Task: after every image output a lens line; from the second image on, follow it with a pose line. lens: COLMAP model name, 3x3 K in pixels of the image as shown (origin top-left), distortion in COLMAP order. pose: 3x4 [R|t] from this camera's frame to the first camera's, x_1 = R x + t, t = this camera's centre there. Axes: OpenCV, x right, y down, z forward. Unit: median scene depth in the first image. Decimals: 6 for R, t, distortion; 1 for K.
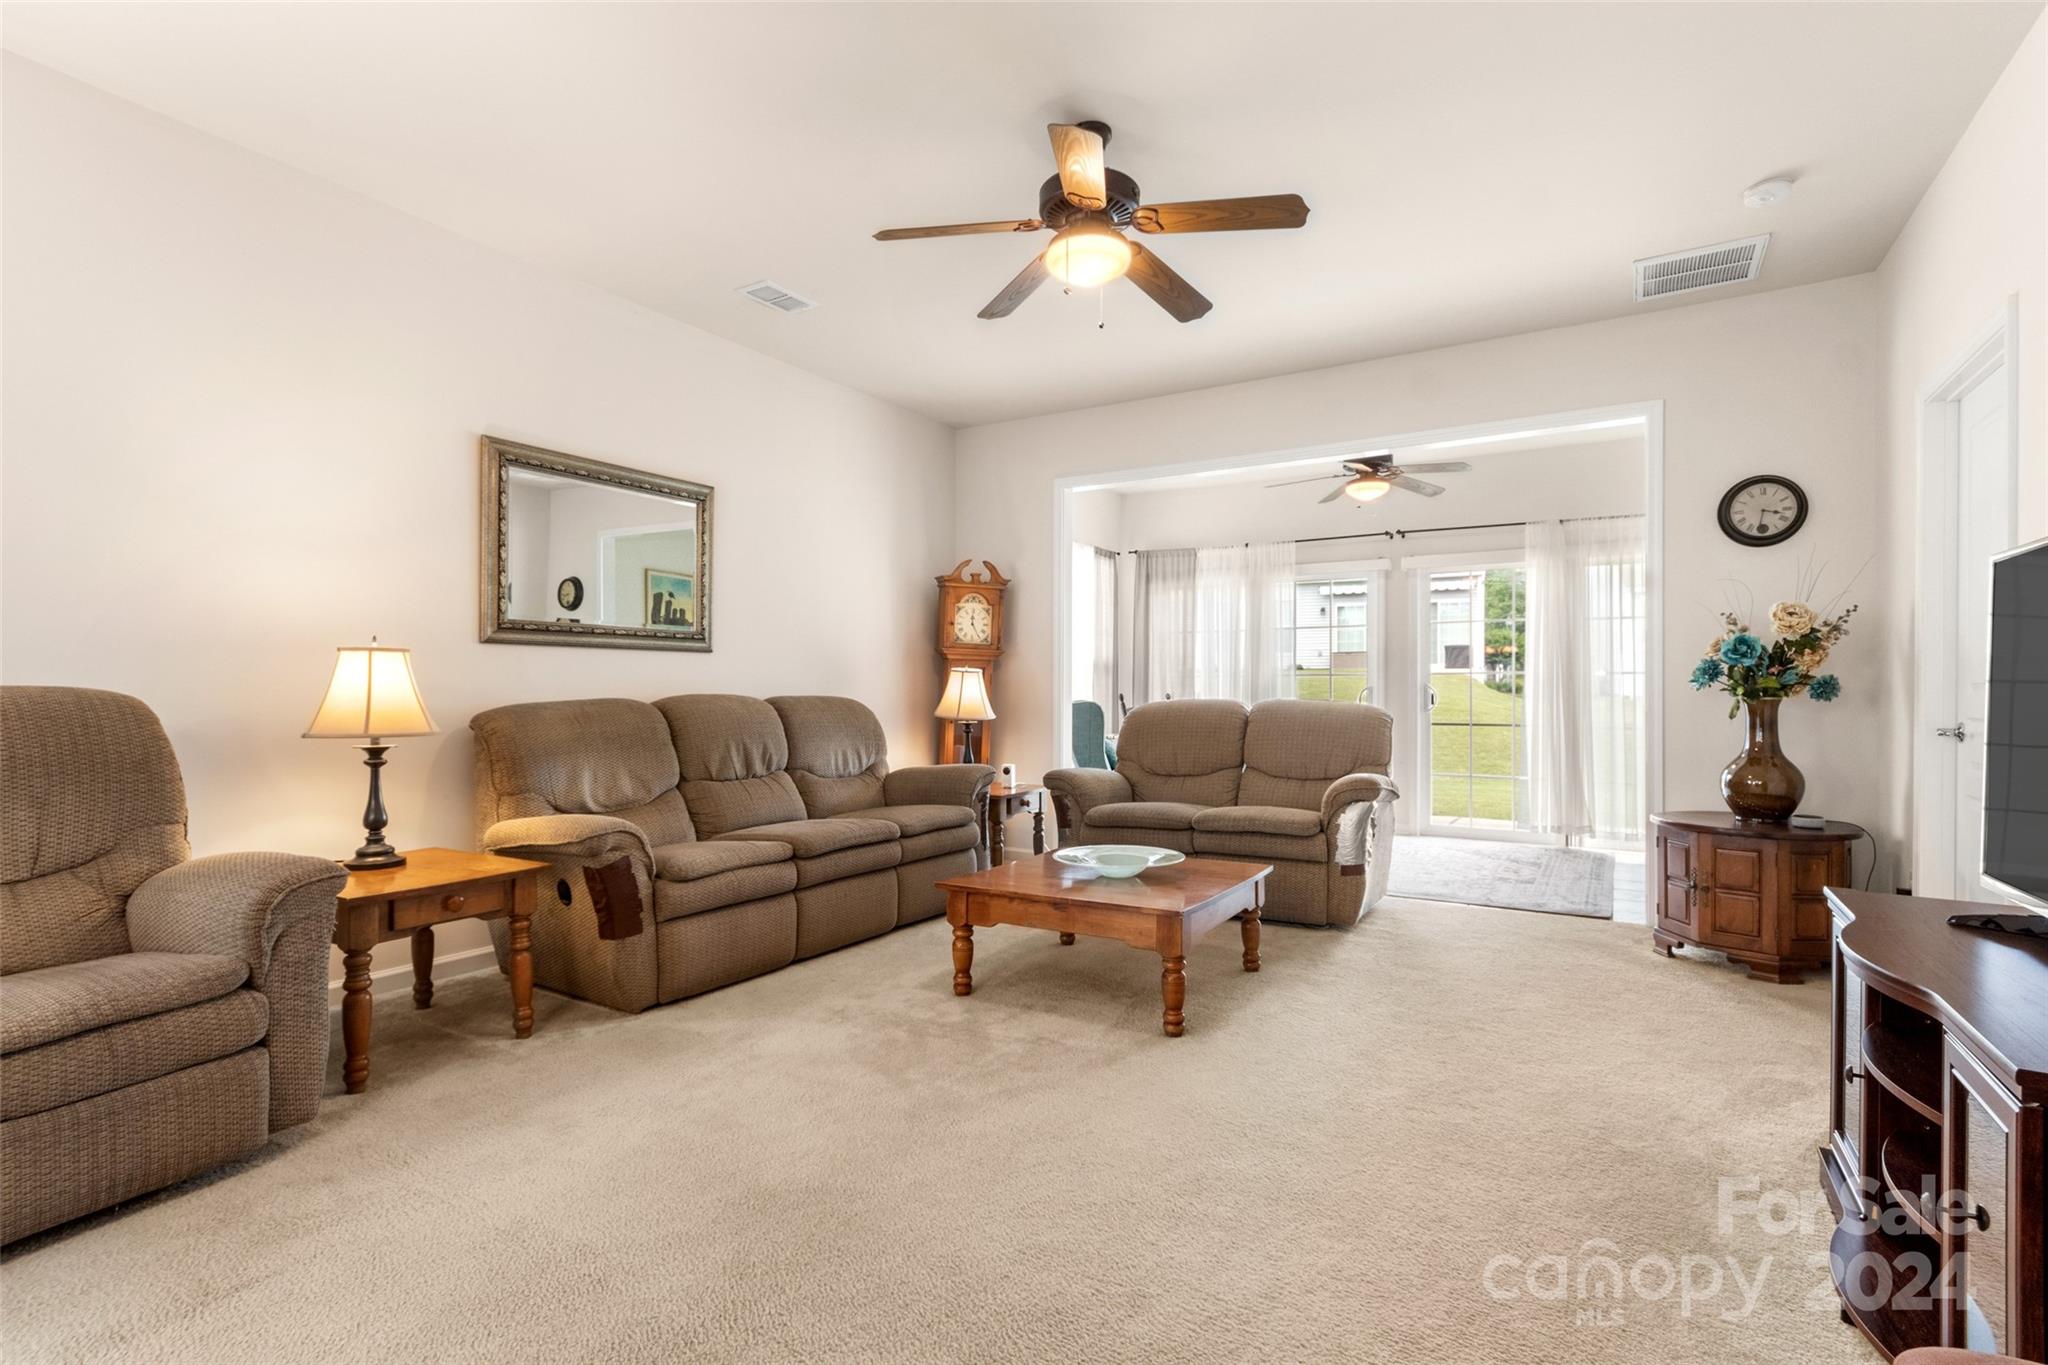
lens RADIAL K [[956.9, 0, 1021.3], [0, 956.9, 685.0], [0, 0, 1]] dist [-0.004407, -0.000251]
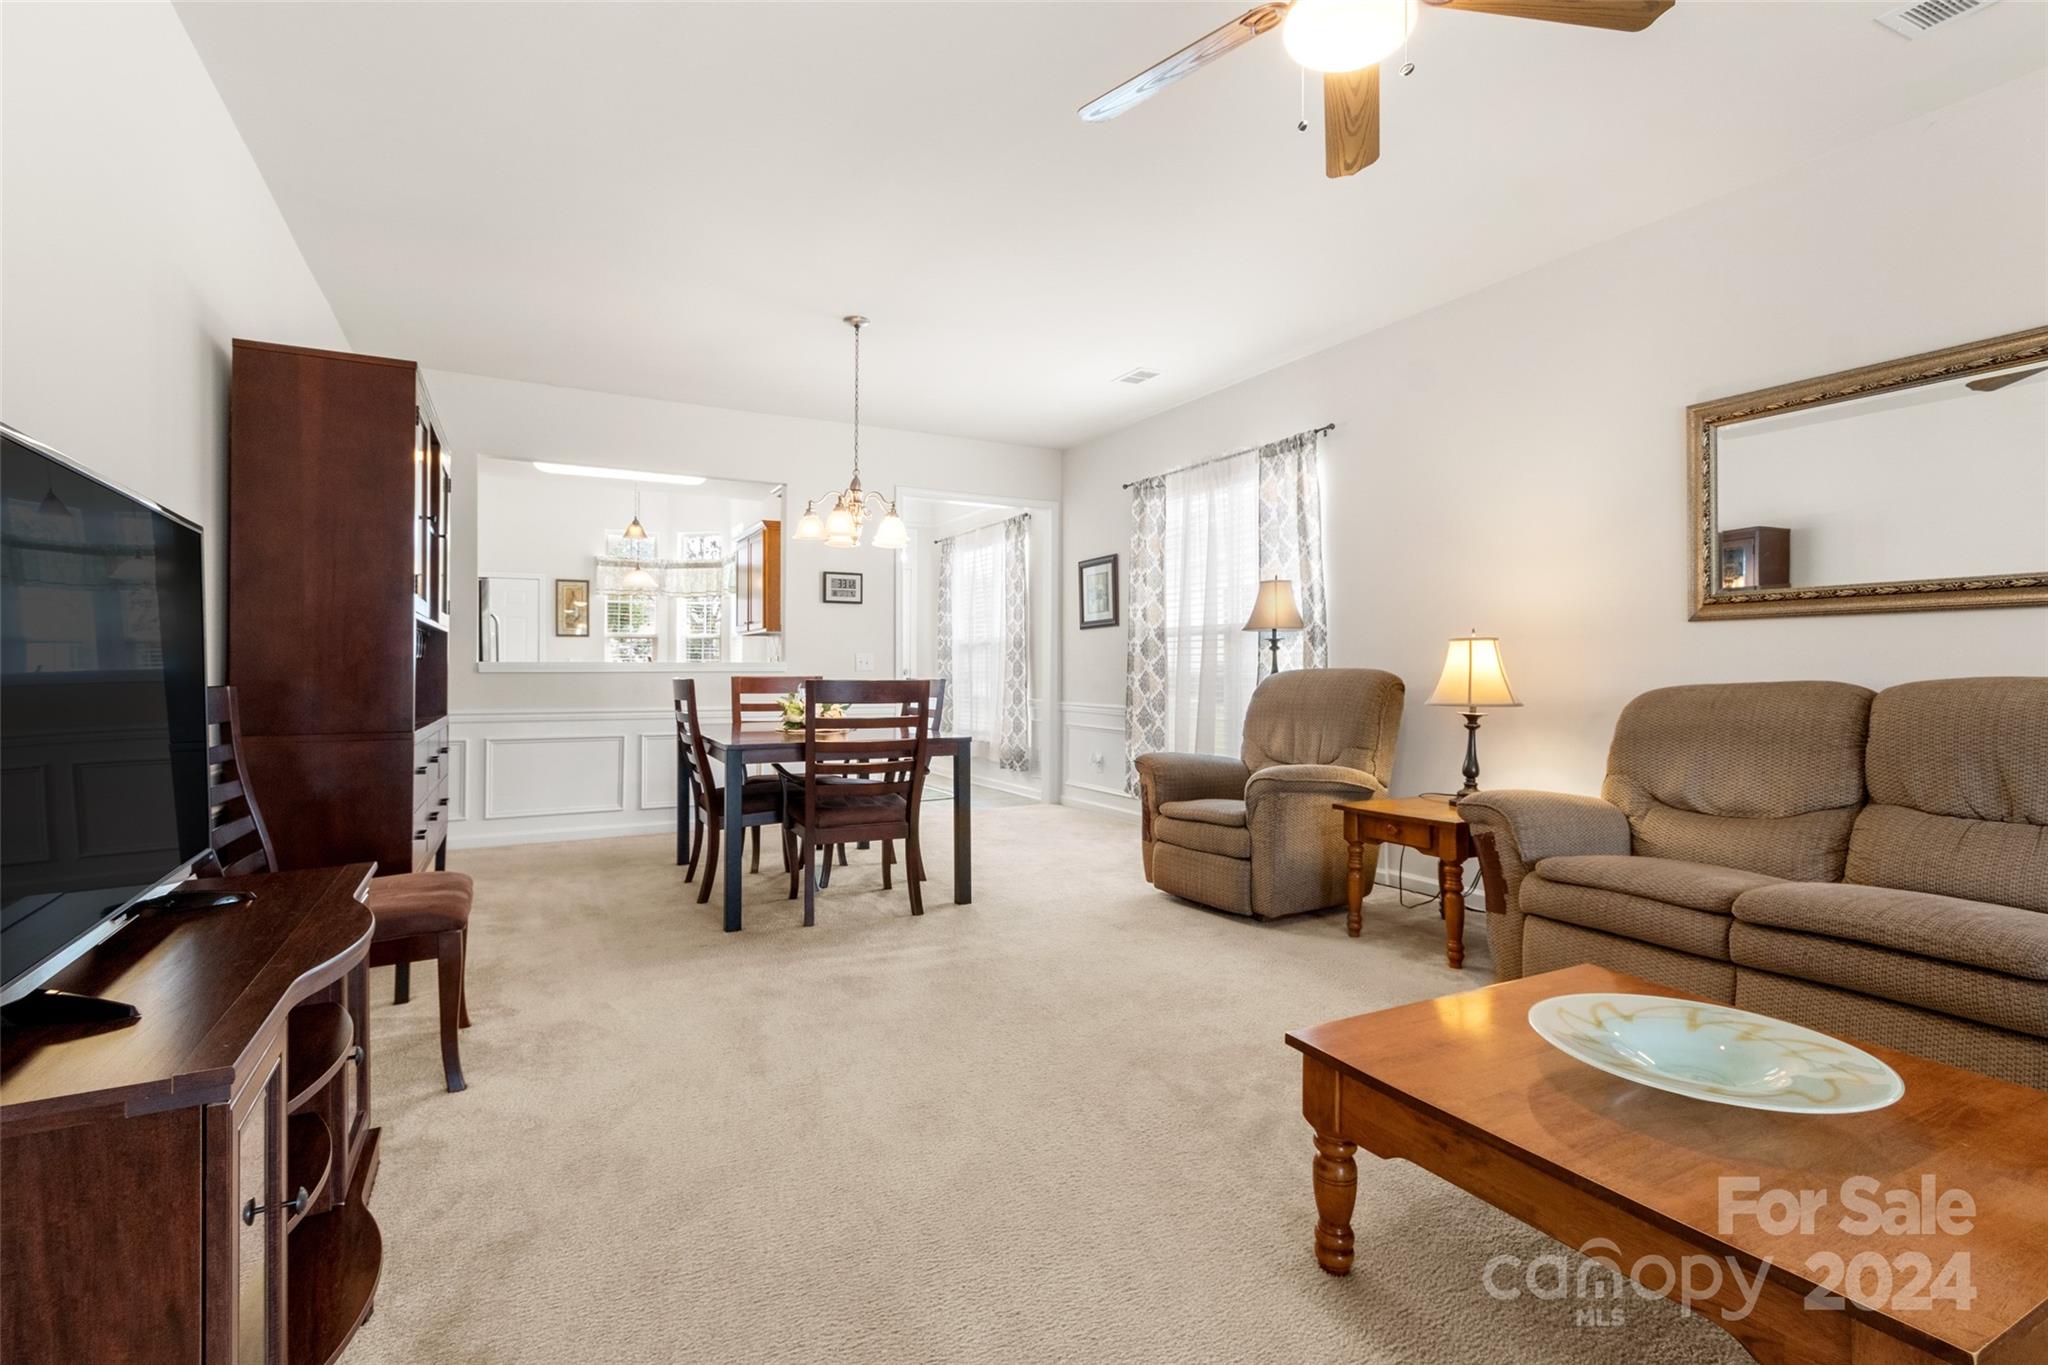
lens RADIAL K [[956.9, 0, 1019.3], [0, 956.9, 673.9], [0, 0, 1]] dist [-0.004407, -0.000251]
pose [[-0.508029, 0.001997, -0.861337, 0.752369], [0.003861, 0.999993, 0.000041, 0.007676], [0.861331, -0.003305, -0.508033, 1.128851]]
